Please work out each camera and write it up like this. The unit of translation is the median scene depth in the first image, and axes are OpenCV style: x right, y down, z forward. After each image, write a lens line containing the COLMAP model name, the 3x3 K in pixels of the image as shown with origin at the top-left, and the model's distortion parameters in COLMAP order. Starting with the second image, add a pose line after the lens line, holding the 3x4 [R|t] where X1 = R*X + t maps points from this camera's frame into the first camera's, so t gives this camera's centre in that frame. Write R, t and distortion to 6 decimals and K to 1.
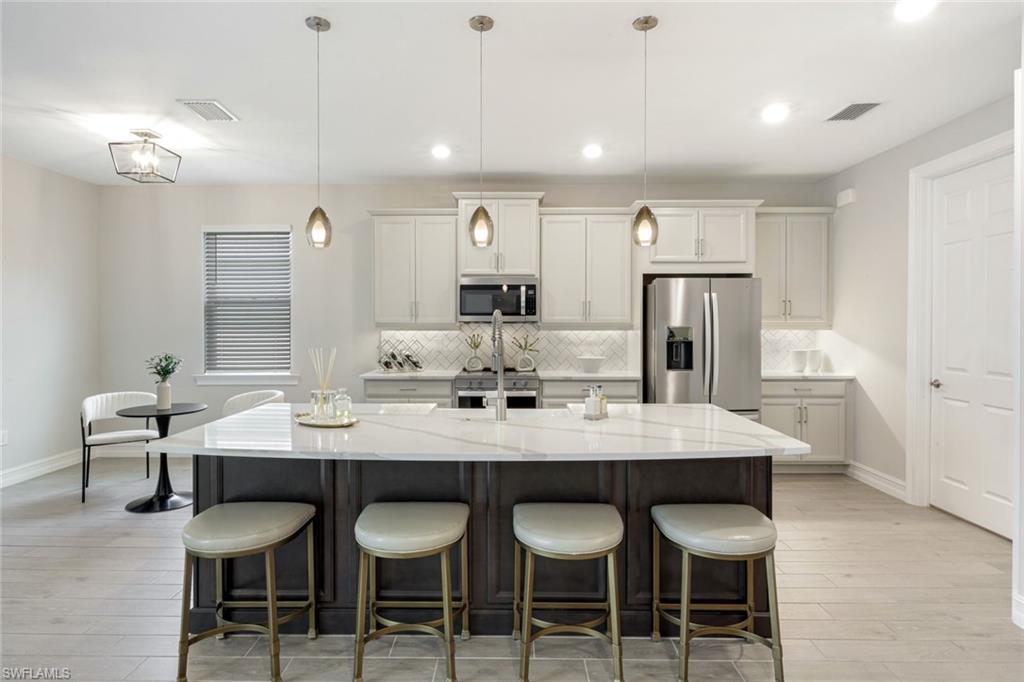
lens RADIAL K [[547.6, 0, 509.5], [0, 547.6, 323.4], [0, 0, 1]] dist [0.002729, -0.000335]
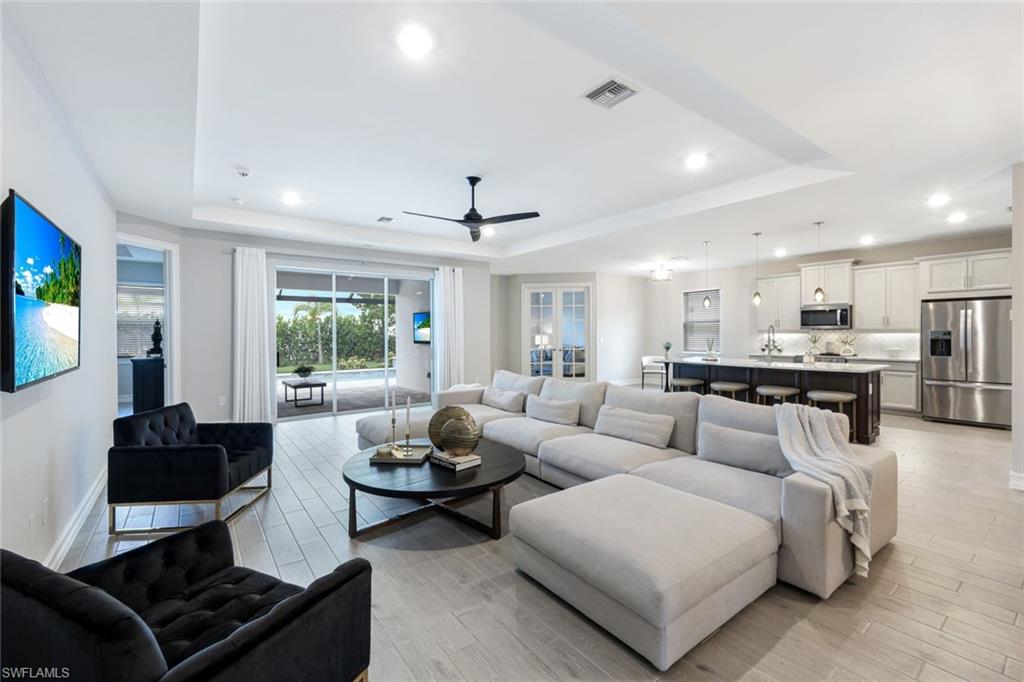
lens RADIAL K [[445.5, 0, 492.9], [0, 445.5, 335.3], [0, 0, 1]] dist [0.003046, 0.001008]
pose [[0.583770, -0.000166, -0.811919, 0.593767], [0.003052, 0.999993, 0.001989, 0.013173], [0.811913, -0.003639, 0.583767, -0.894673]]
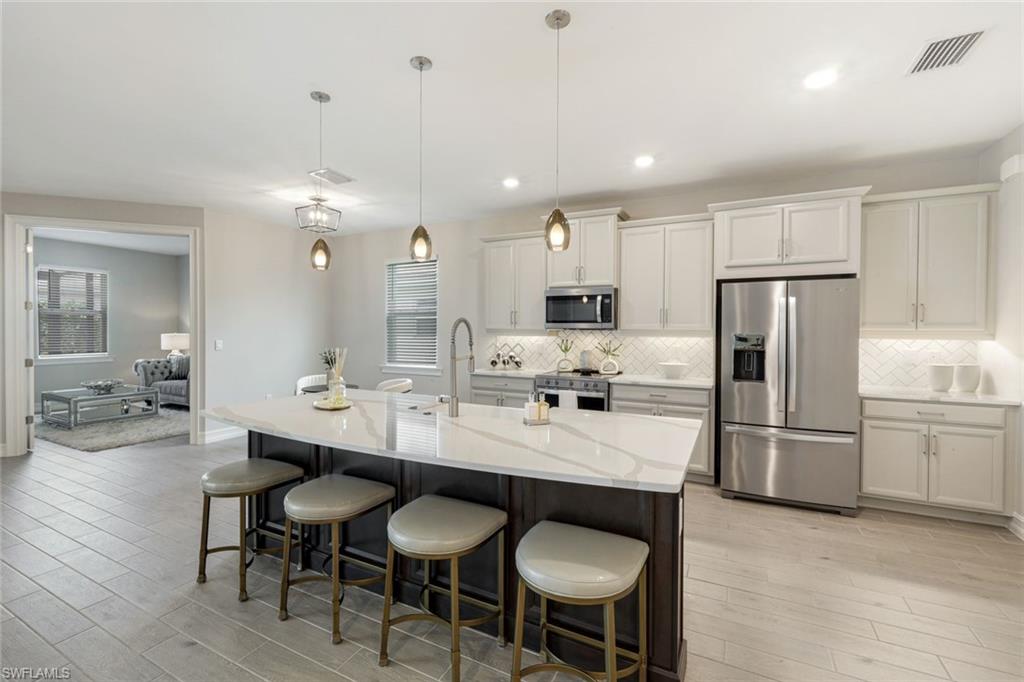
lens RADIAL K [[445.5, 0, 513.1], [0, 445.5, 331.5], [0, 0, 1]] dist [0.003046, 0.001008]
pose [[0.896365, 0.006661, -0.443267, 0.270609], [-0.004916, 0.999975, 0.005084, -0.000759], [0.443290, -0.002378, 0.896375, 0.132629]]
